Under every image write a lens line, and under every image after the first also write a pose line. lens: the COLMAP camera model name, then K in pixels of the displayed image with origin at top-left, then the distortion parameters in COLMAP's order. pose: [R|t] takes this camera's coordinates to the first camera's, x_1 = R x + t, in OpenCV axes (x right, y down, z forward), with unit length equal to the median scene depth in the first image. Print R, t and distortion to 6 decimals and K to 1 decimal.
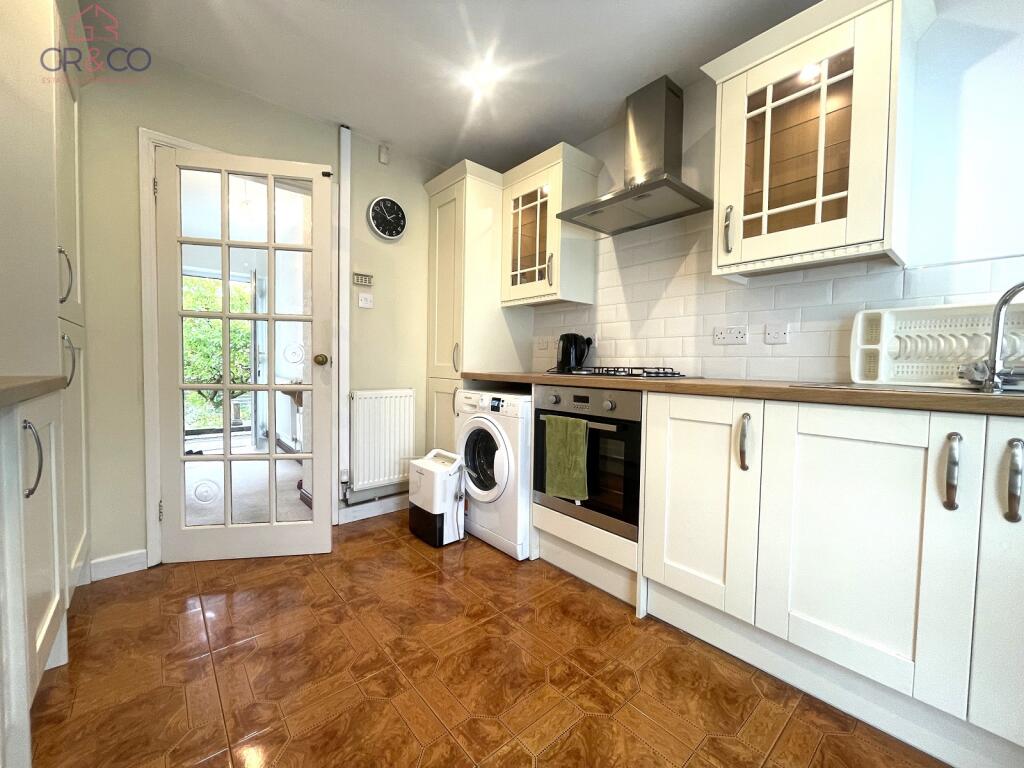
lens RADIAL K [[418.4, 0, 507.0], [0, 418.4, 380.7], [0, 0, 1]] dist [0.002913, 0.000132]
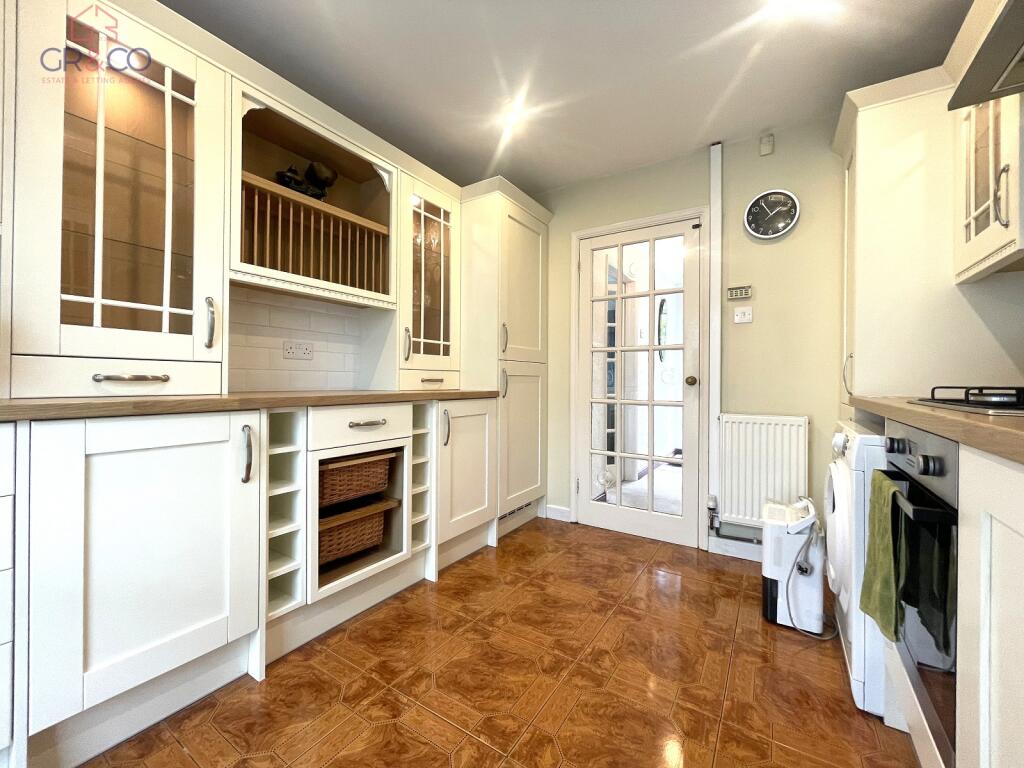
lens RADIAL K [[418.4, 0, 507.9], [0, 418.4, 379.8], [0, 0, 1]] dist [0.002913, 0.000132]
pose [[0.273220, -0.019357, -0.961757, 0.453789], [-0.035706, 0.998904, -0.030248, -0.005891], [0.961289, 0.042605, 0.272230, 0.309740]]
